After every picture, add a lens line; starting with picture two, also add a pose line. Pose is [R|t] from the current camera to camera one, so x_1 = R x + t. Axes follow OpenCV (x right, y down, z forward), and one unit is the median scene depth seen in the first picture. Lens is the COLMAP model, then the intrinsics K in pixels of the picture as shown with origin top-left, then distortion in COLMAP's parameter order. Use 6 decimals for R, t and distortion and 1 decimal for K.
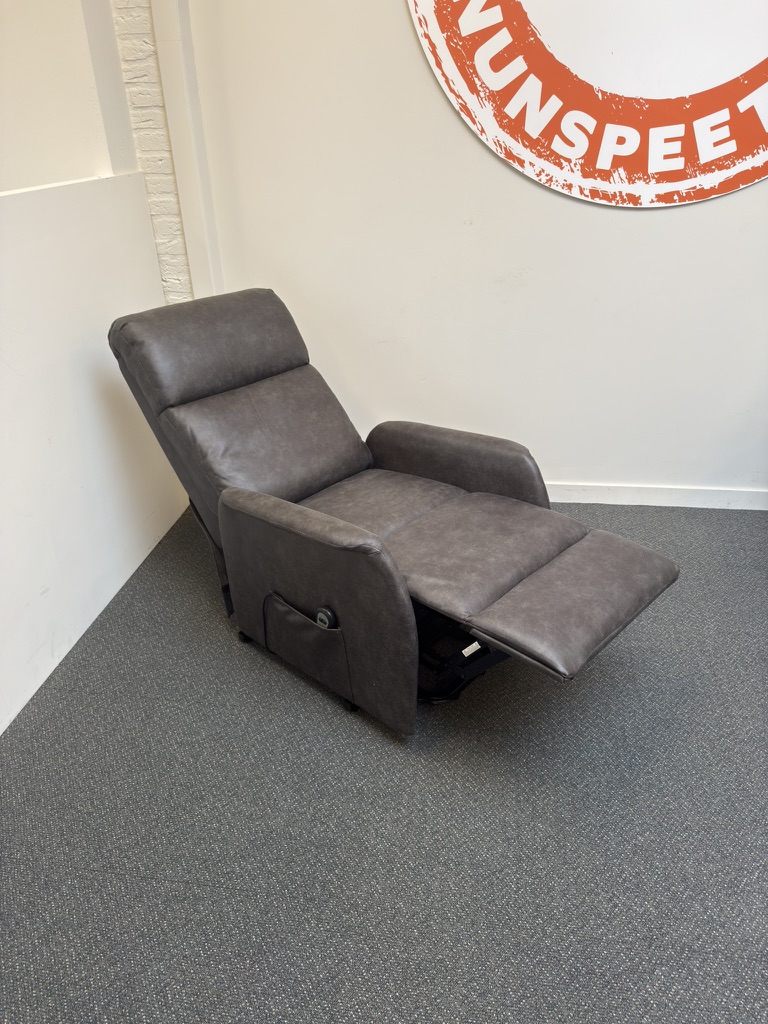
lens RADIAL K [[739.0, 0, 390.4], [0, 739.0, 514.9], [0, 0, 1]] dist [0.003206, -0.016785]
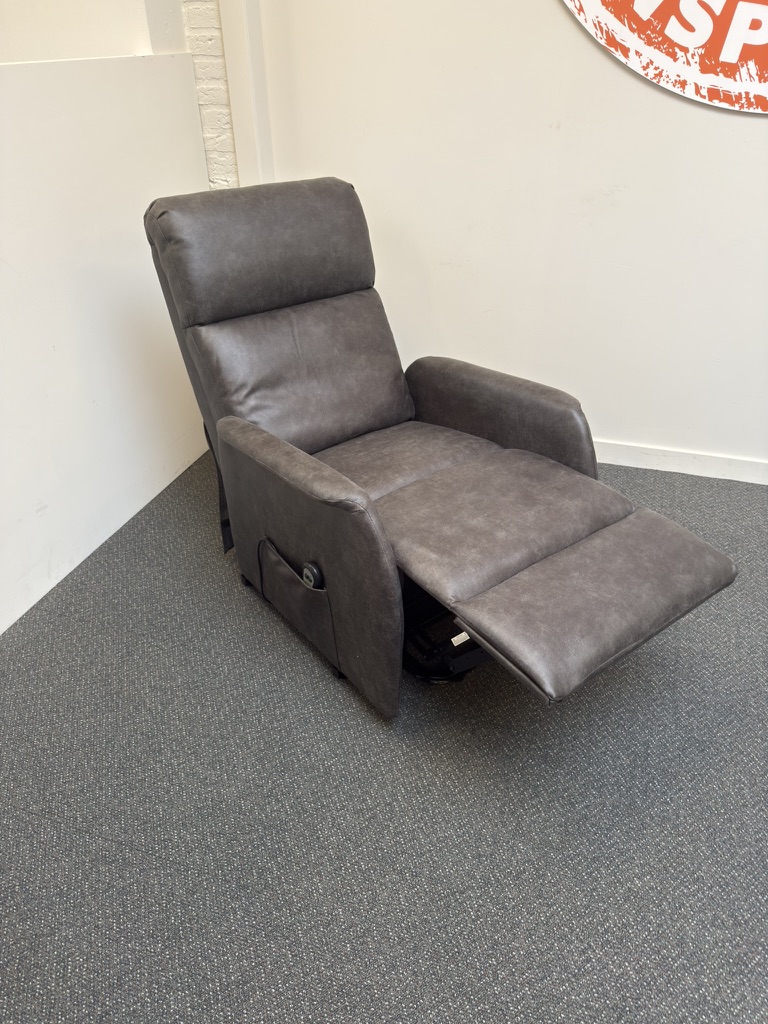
lens RADIAL K [[739.0, 0, 384.3], [0, 739.0, 518.8], [0, 0, 1]] dist [0.003206, -0.016785]
pose [[0.984264, 0.110004, -0.138288, 0.085570], [-0.096981, 0.990486, 0.097638, -0.016493], [0.147712, -0.082690, 0.985568, 0.112690]]
